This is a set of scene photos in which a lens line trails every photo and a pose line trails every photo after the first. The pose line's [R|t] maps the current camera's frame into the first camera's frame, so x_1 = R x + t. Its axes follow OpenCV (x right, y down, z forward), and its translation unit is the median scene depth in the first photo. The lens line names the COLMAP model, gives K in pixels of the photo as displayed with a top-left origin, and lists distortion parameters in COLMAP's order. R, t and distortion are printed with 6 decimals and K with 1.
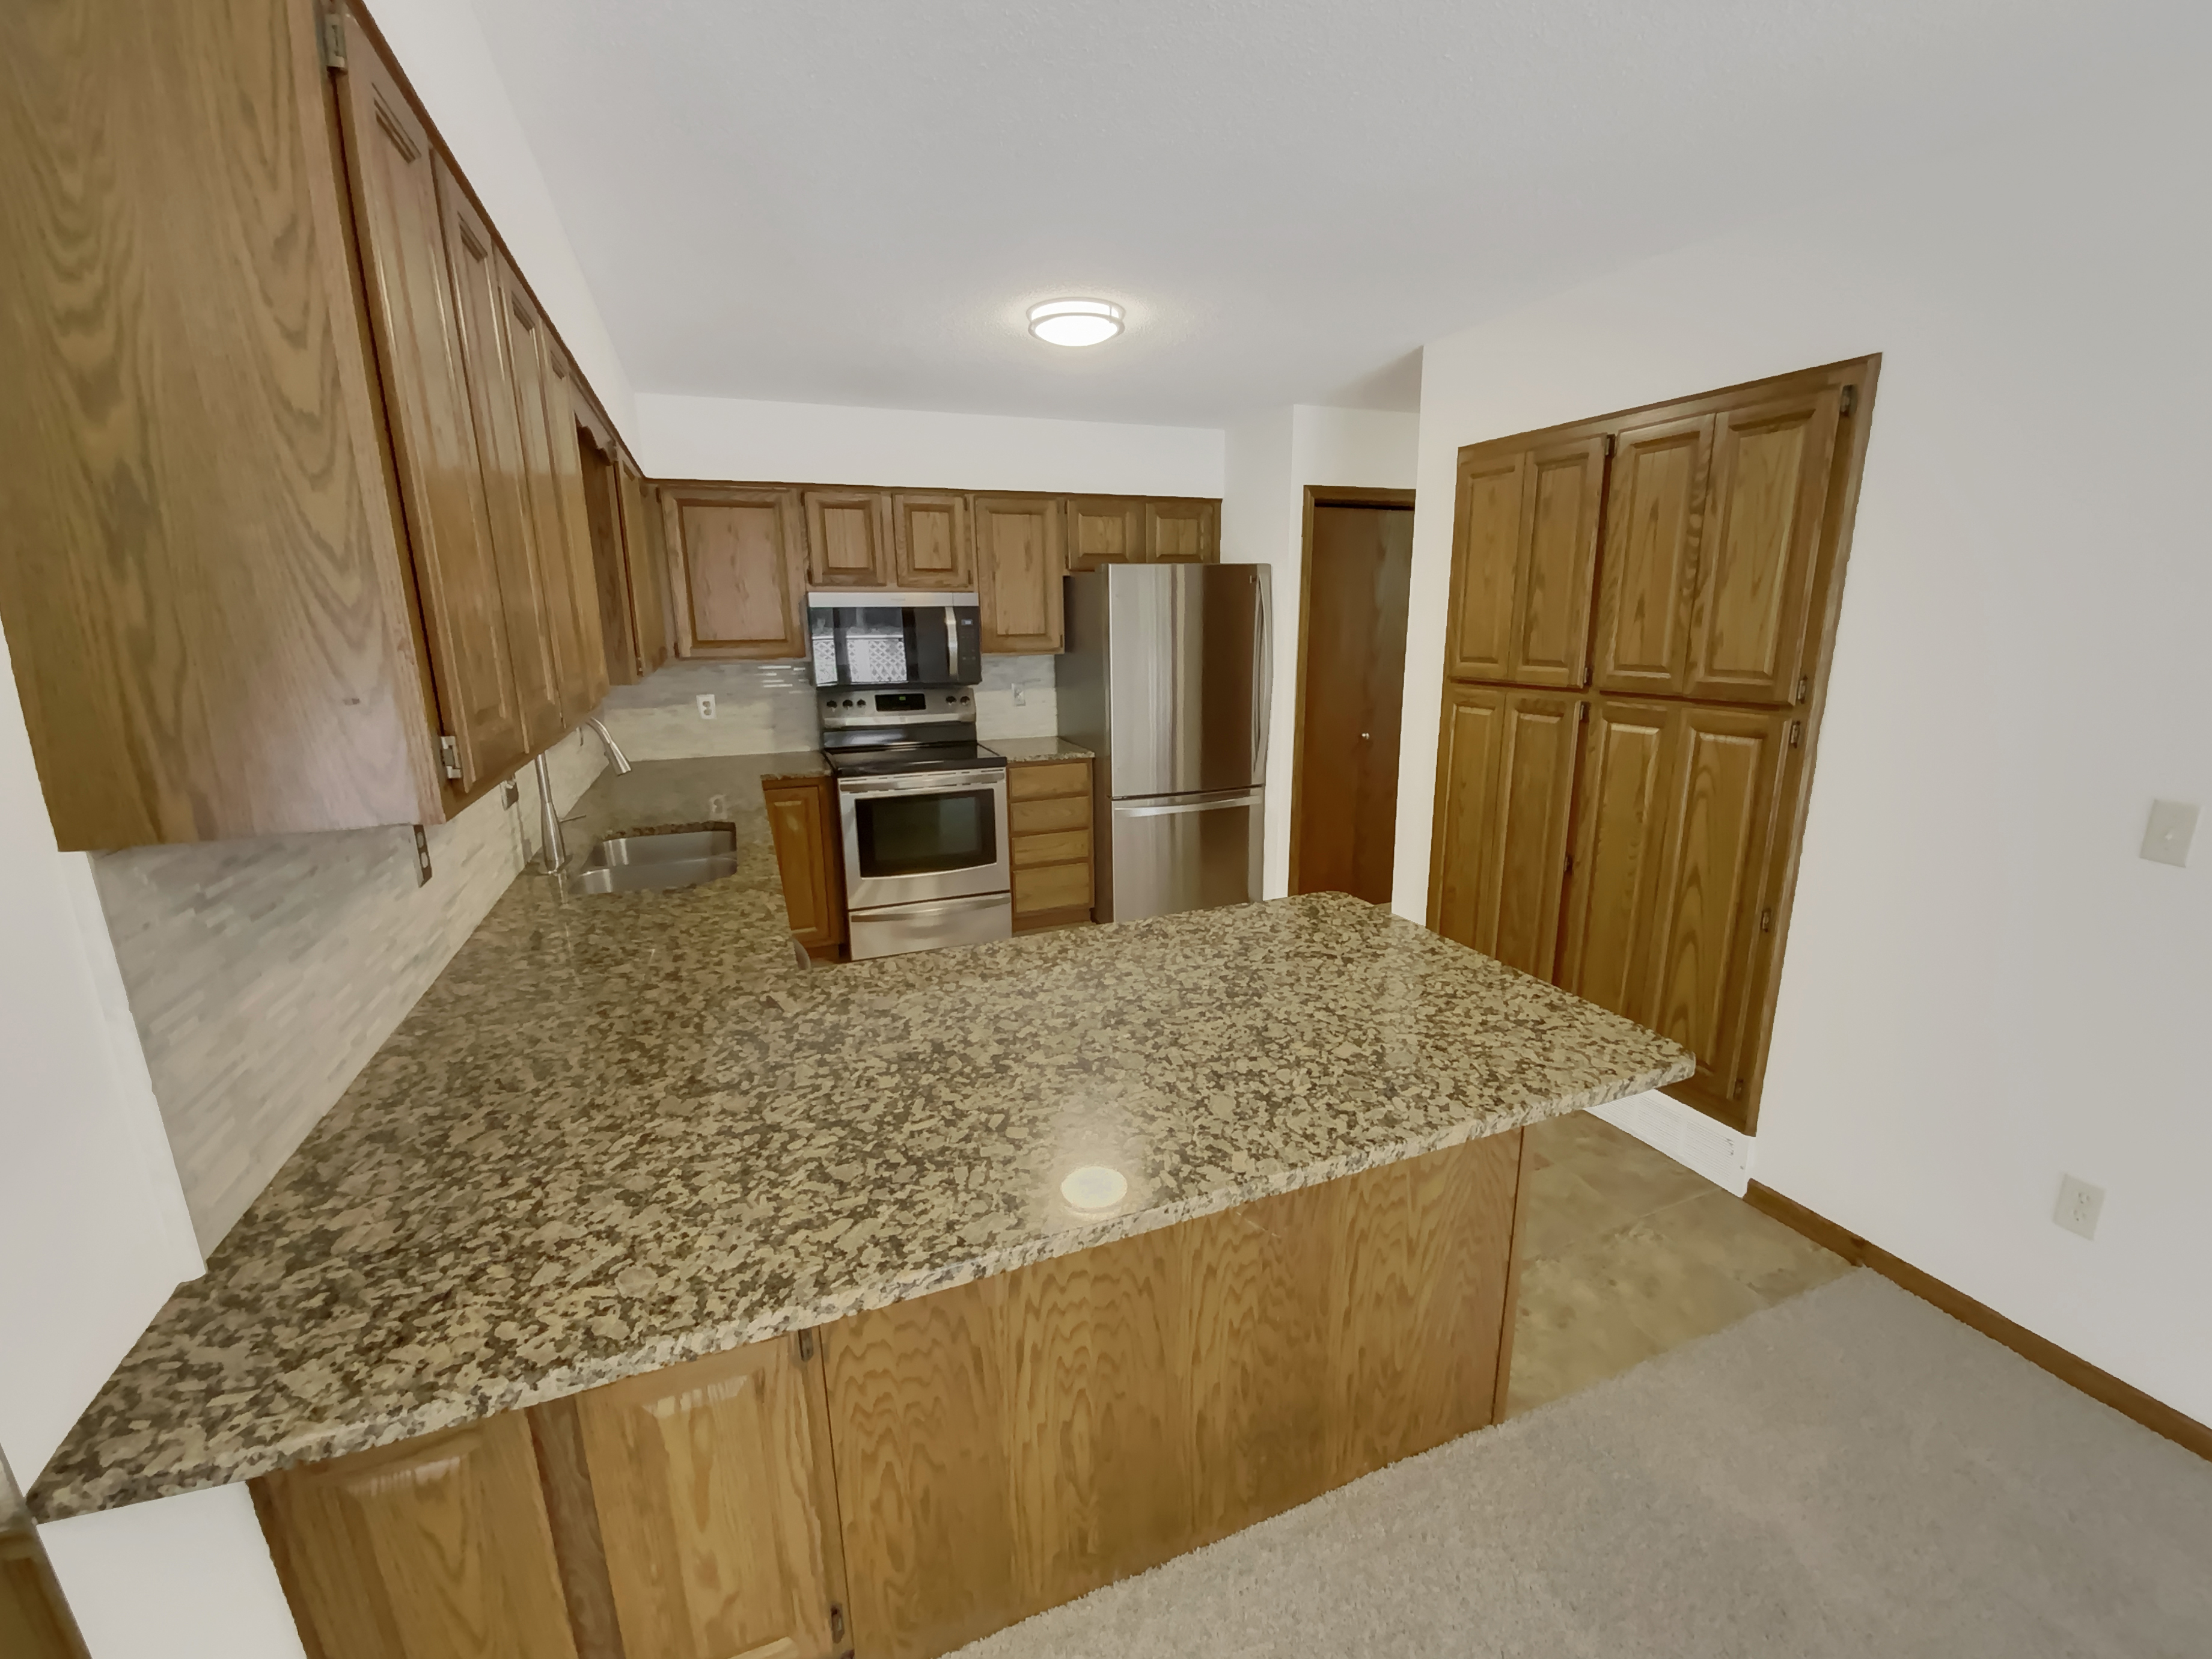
lens RADIAL K [[913.5, 0, 1108.7], [0, 913.5, 825.4], [0, 0, 1]] dist [0.029047, -0.021312]
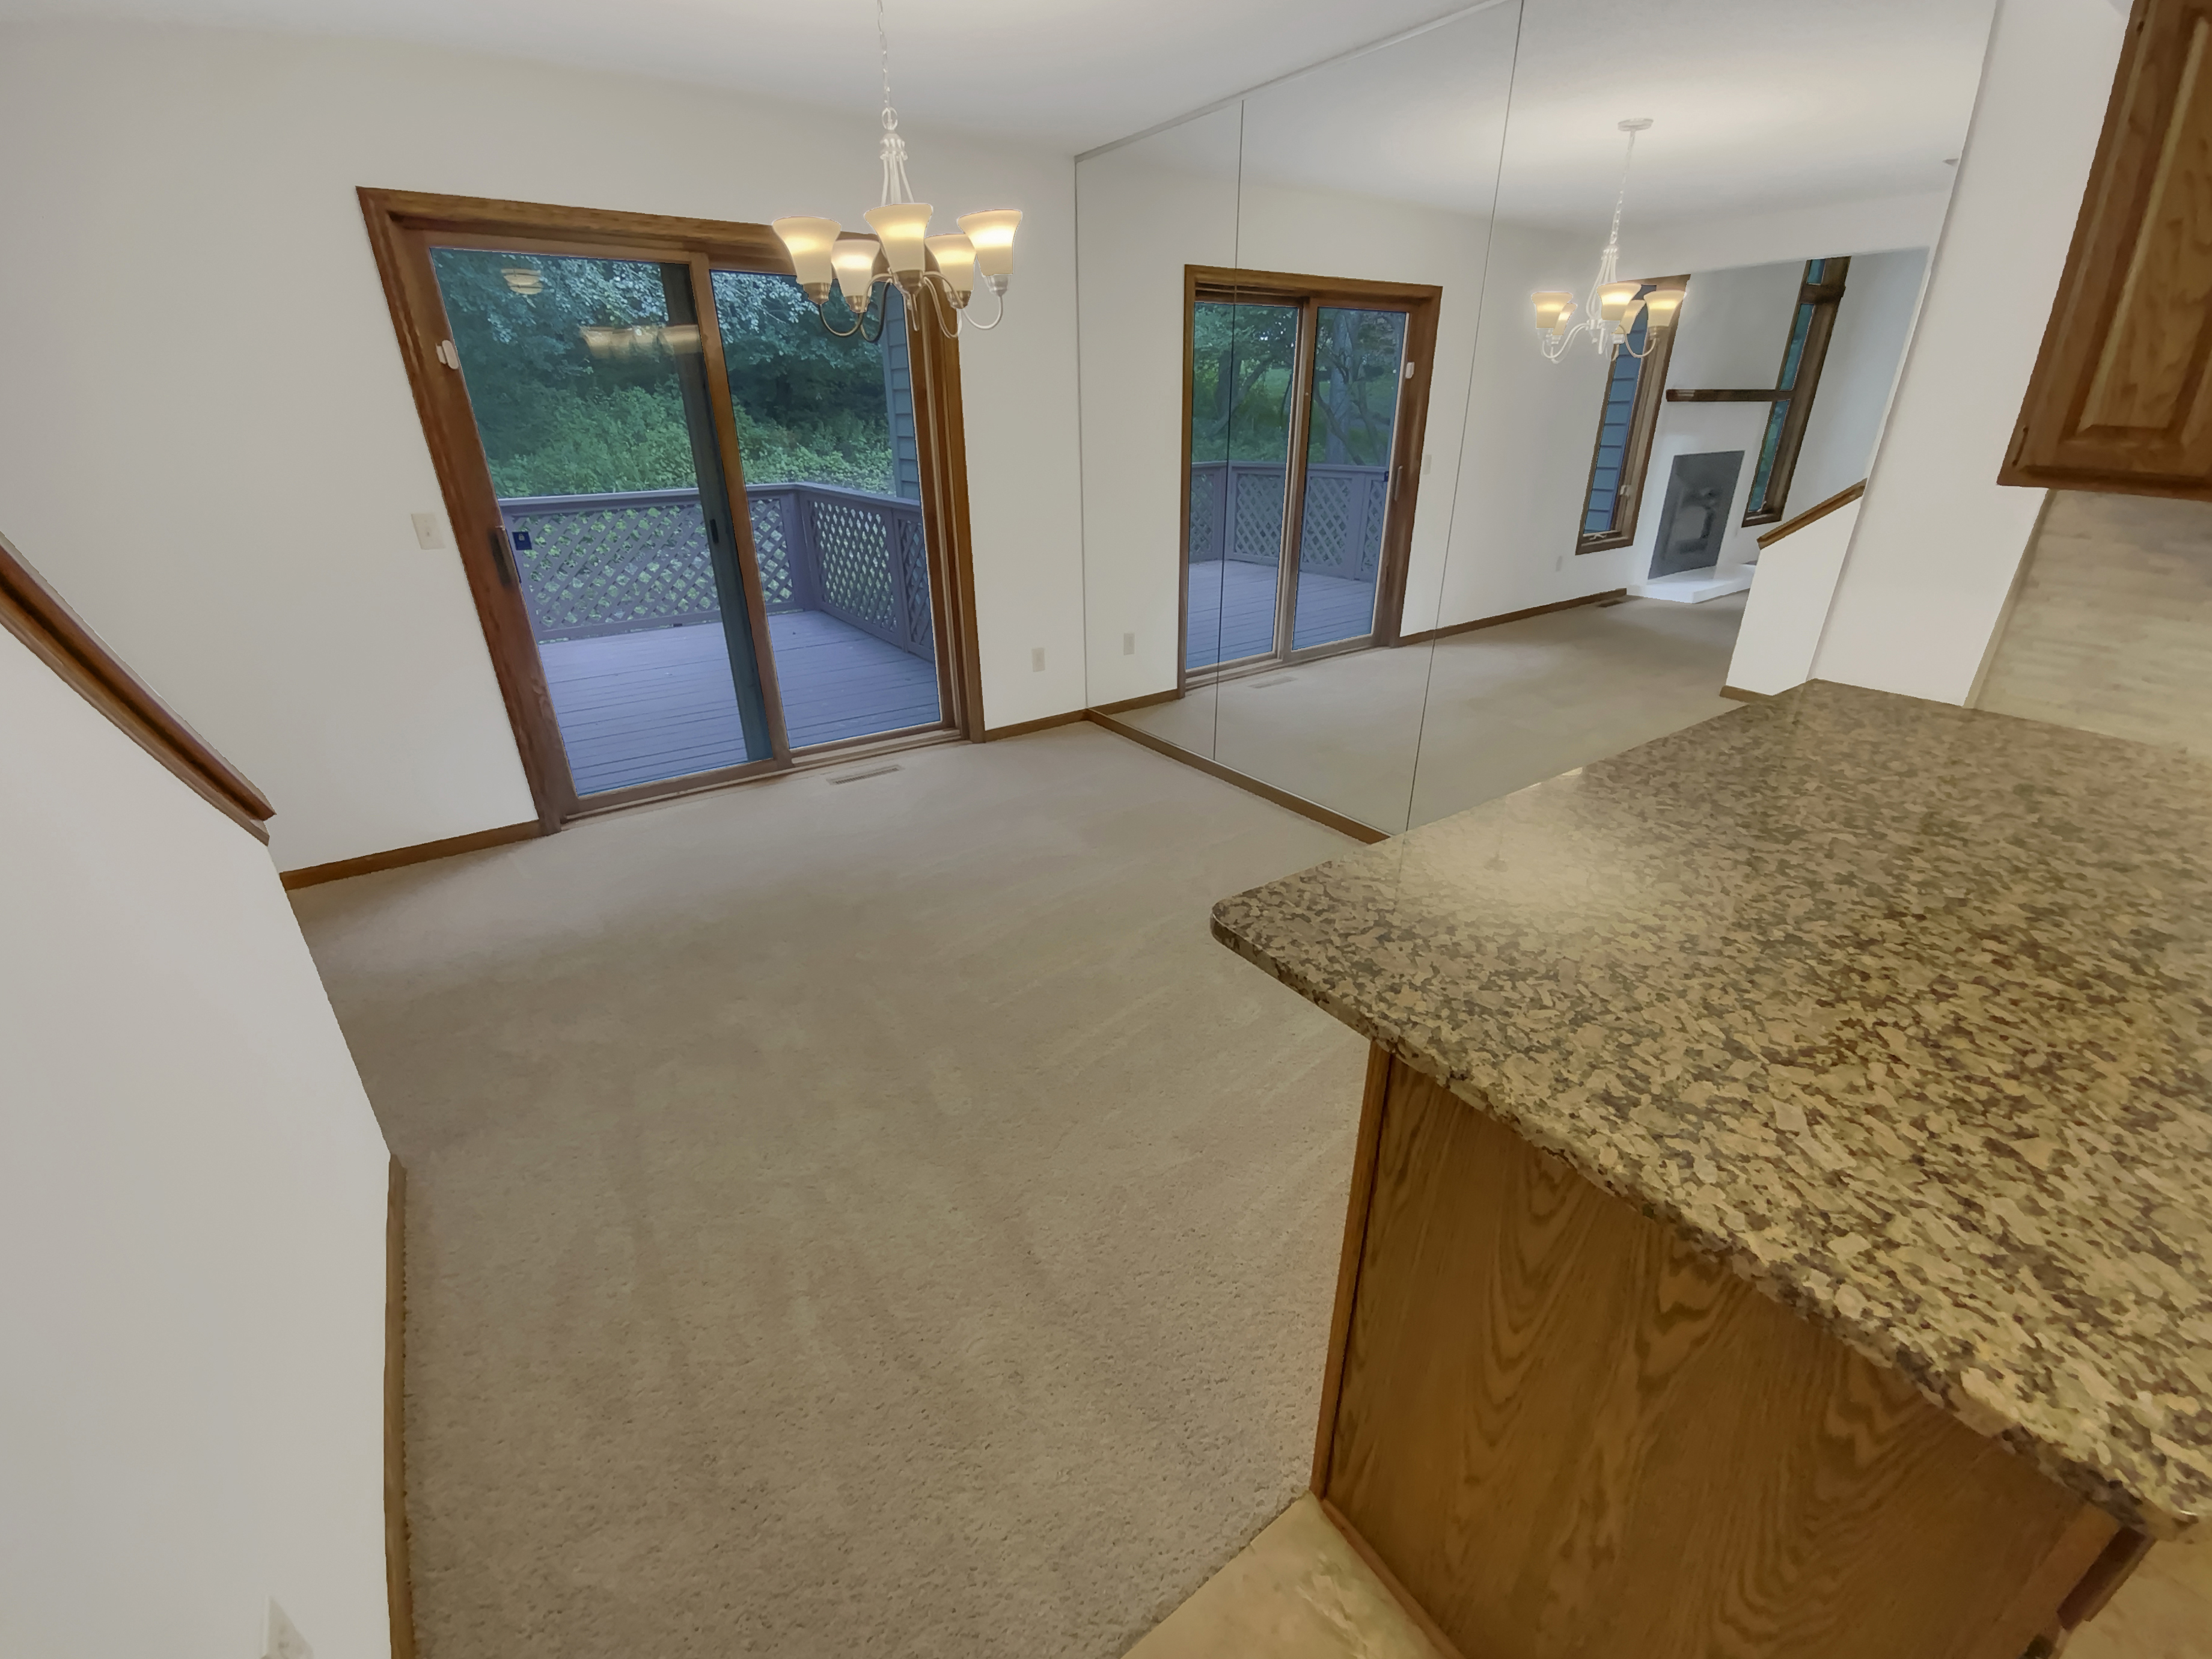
lens RADIAL K [[913.5, 0, 1108.7], [0, 913.5, 825.4], [0, 0, 1]] dist [0.029047, -0.021312]
pose [[-0.974278, 0.112766, -0.195104, 0.740957], [-0.029619, 0.794198, 0.606937, -0.280751], [0.223393, 0.597104, -0.770430, 1.319167]]
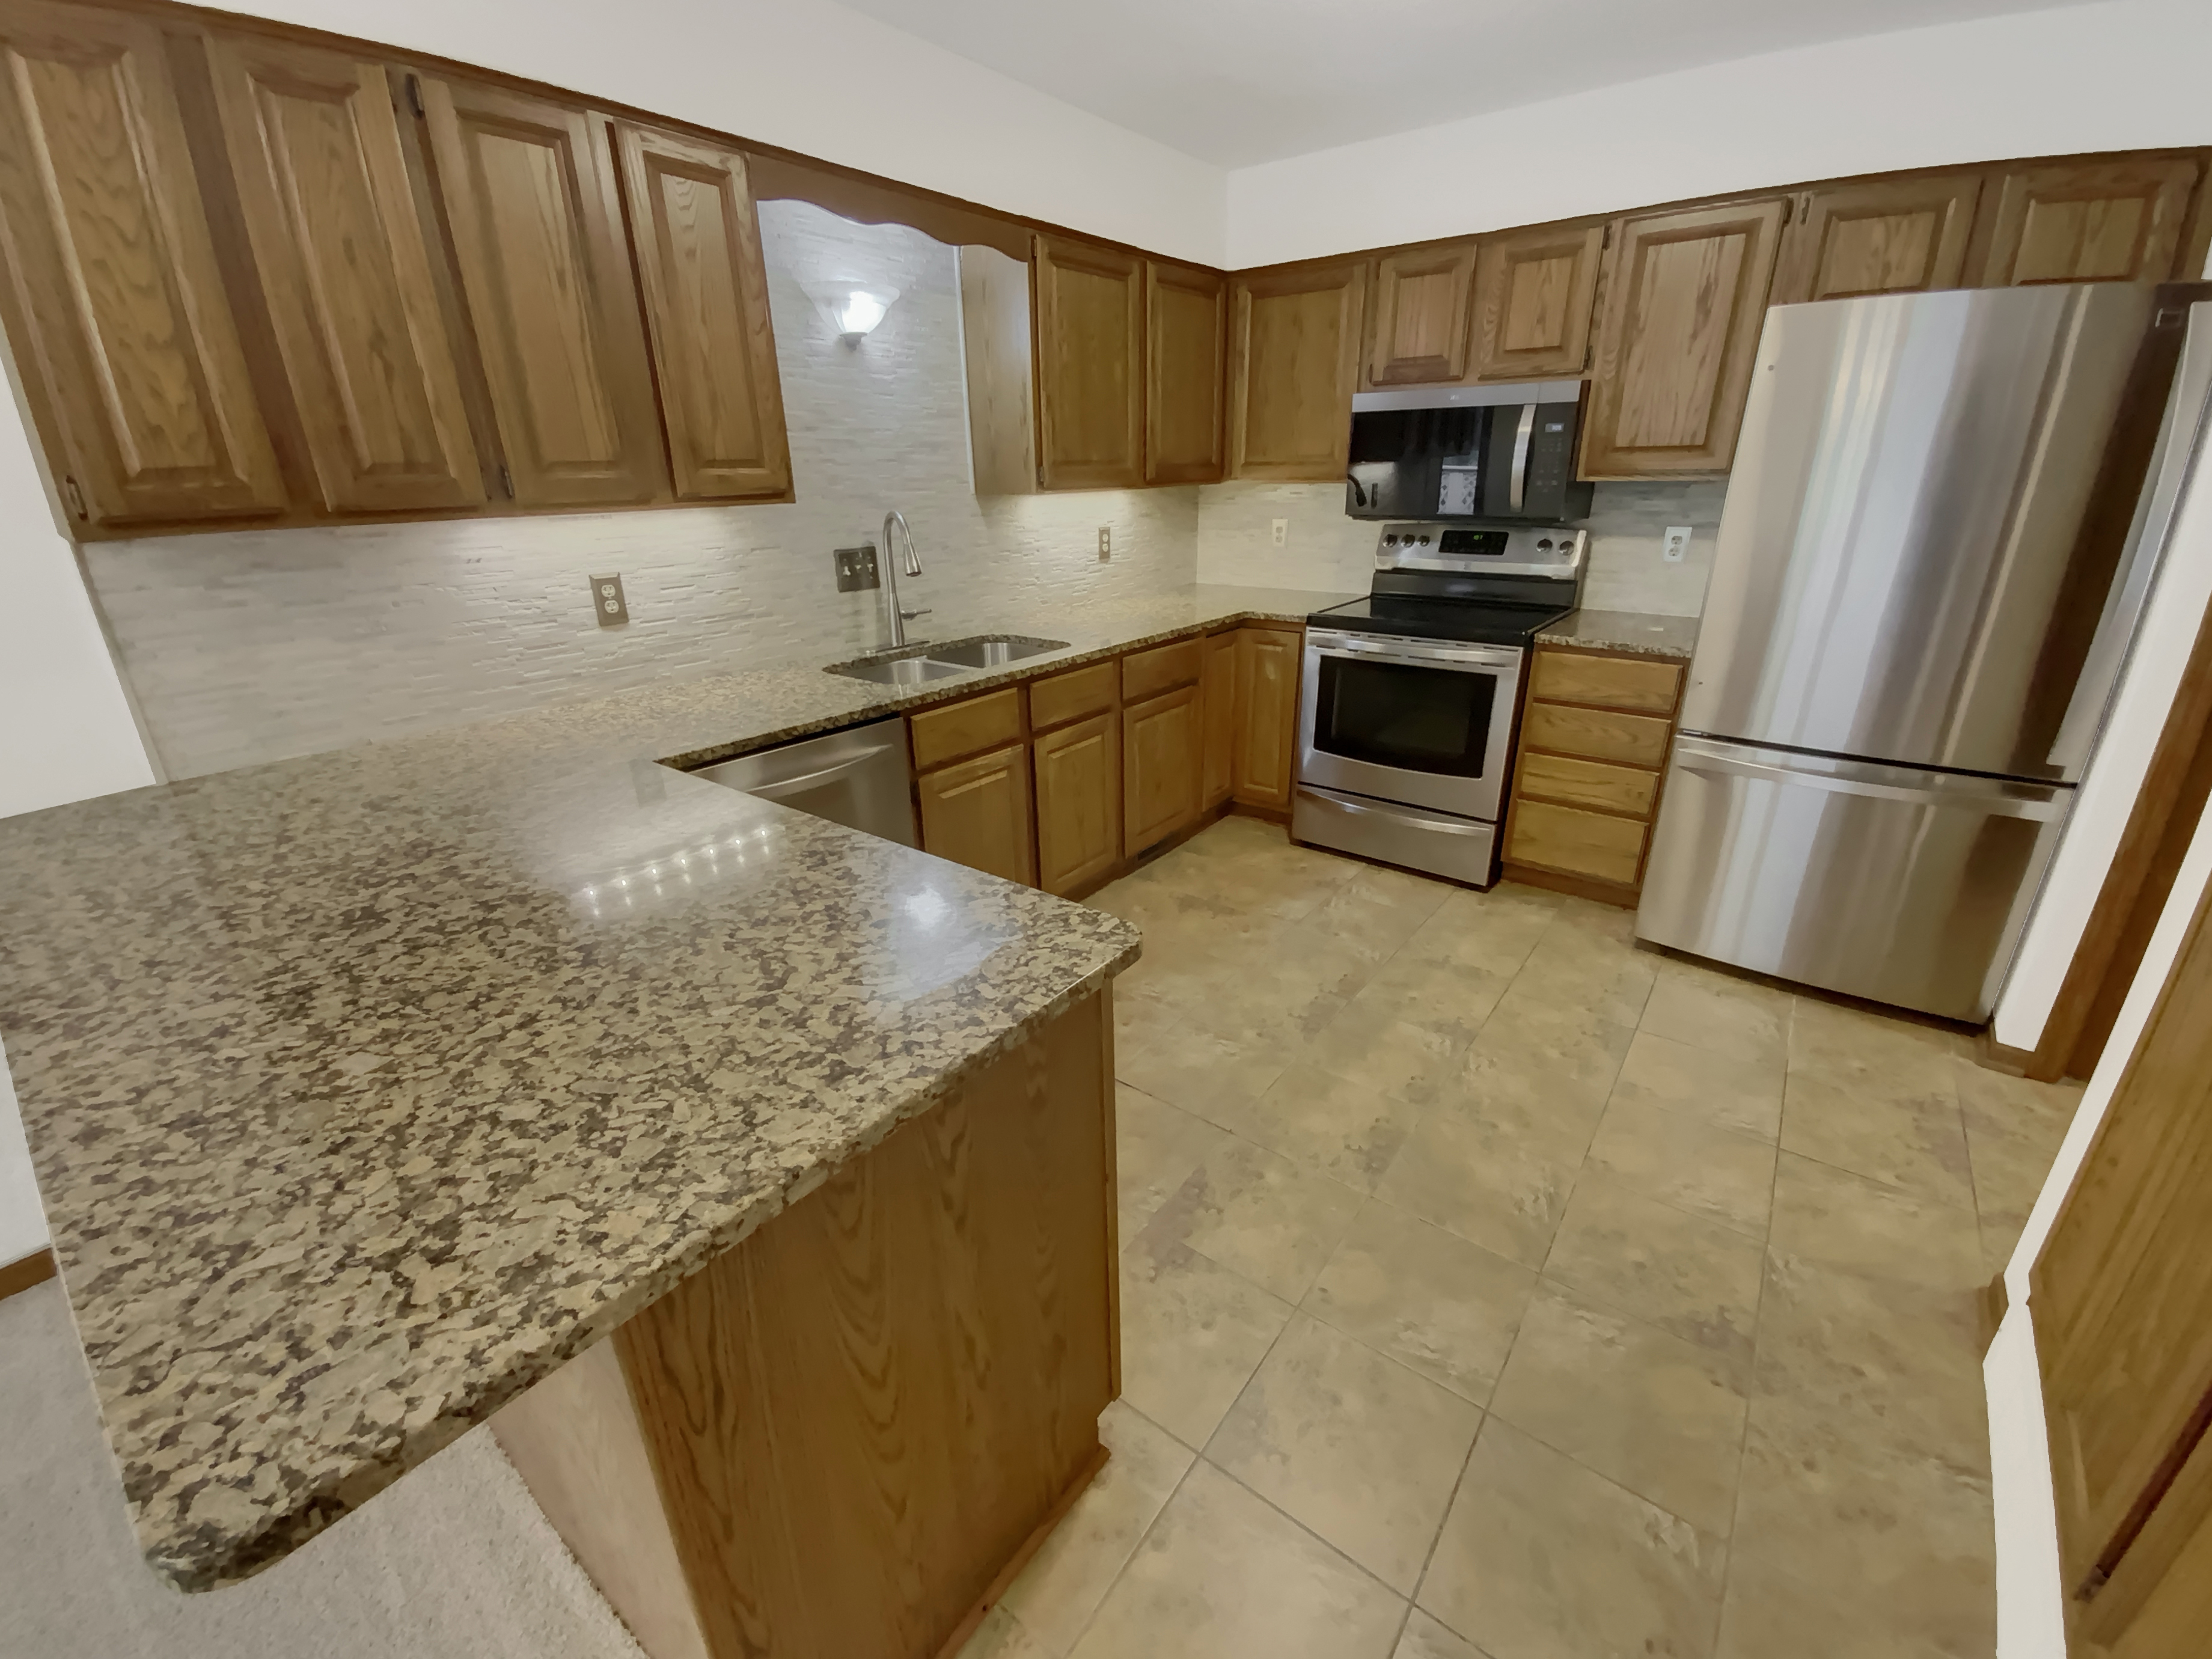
lens RADIAL K [[913.5, 0, 1108.7], [0, 913.5, 825.4], [0, 0, 1]] dist [0.029047, -0.021312]
pose [[0.503149, 0.323058, -0.801545, 0.839541], [-0.187042, 0.946224, 0.263959, -0.157728], [0.843716, 0.017112, 0.536518, 0.920984]]
